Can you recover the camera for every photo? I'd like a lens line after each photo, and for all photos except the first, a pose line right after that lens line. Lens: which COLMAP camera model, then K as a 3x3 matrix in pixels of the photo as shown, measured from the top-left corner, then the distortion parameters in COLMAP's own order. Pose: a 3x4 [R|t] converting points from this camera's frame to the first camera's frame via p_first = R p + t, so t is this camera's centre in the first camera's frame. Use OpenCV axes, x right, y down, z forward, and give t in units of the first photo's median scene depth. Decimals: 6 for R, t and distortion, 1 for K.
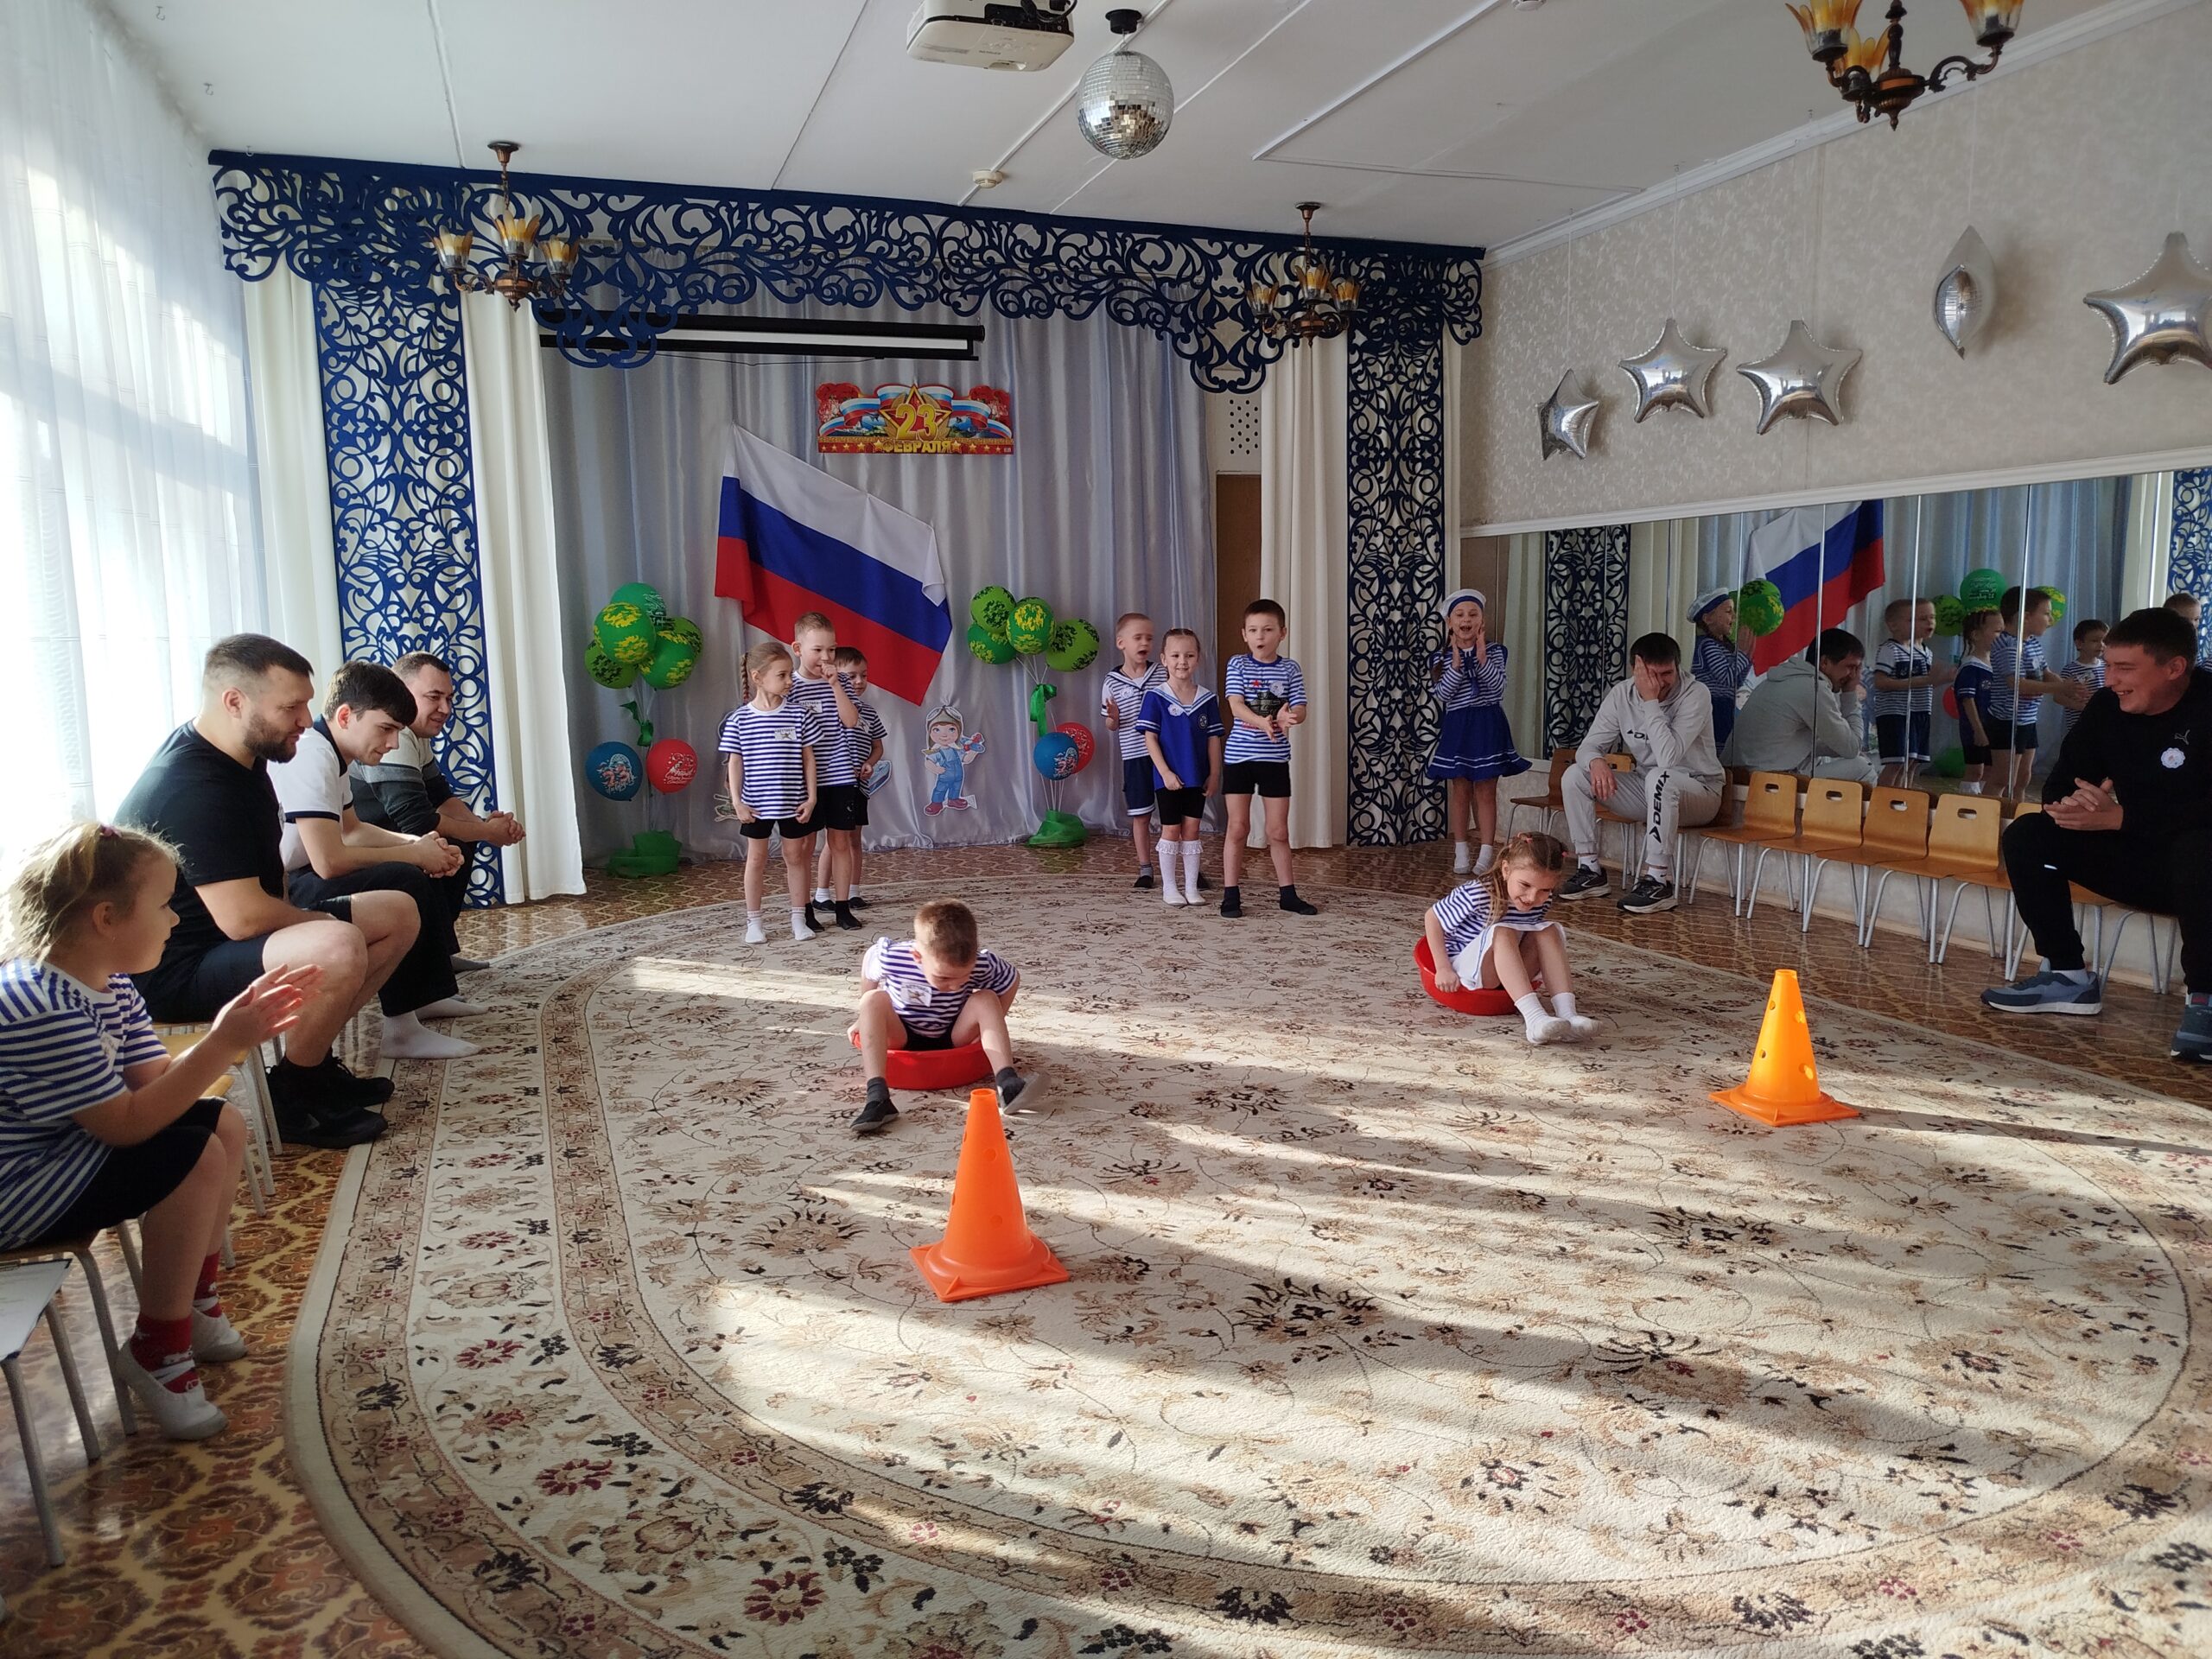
lens RADIAL K [[1568.1, 0, 1103.7], [0, 1568.1, 827.2], [0, 0, 1]] dist [-0.003756, 0.023329]
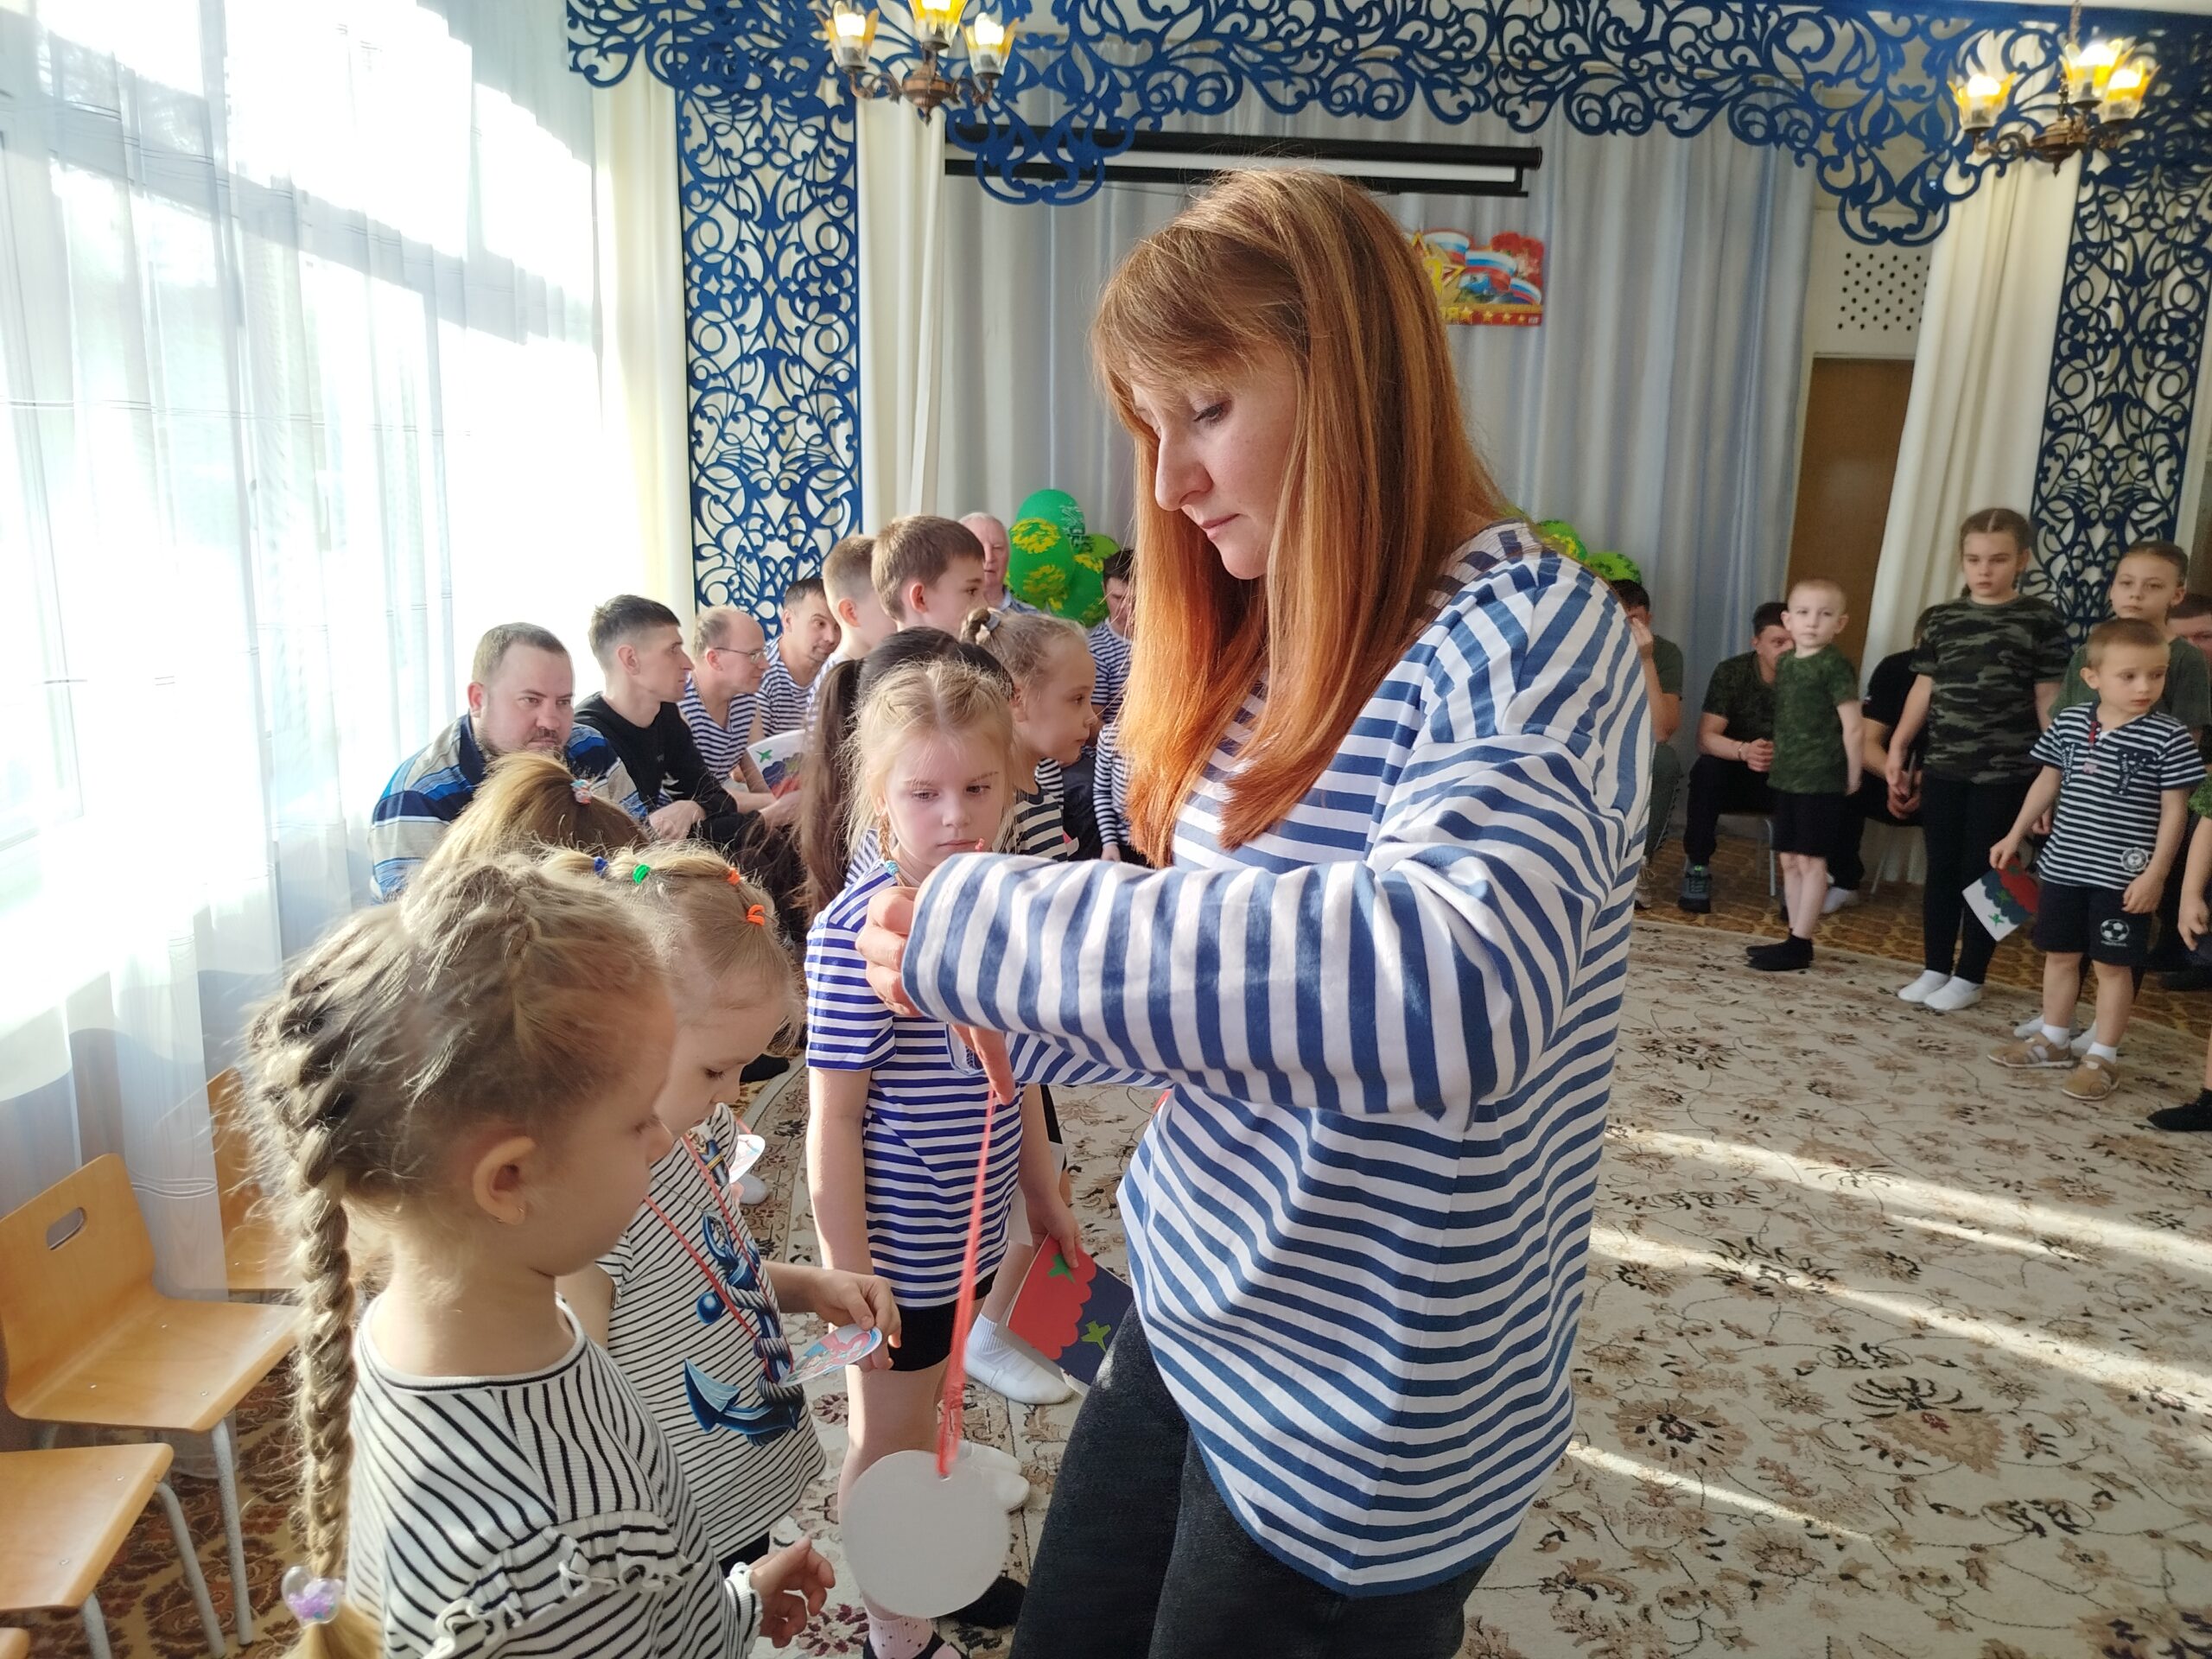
lens RADIAL K [[1560.2, 0, 1100.7], [0, 1560.2, 828.6], [0, 0, 1]] dist [-0.000340, 0.006226]
pose [[0.974501, 0.085919, -0.207284, -0.113168], [-0.065720, 0.992565, 0.102447, -0.080846], [0.214545, -0.086212, 0.972902, 0.271796]]
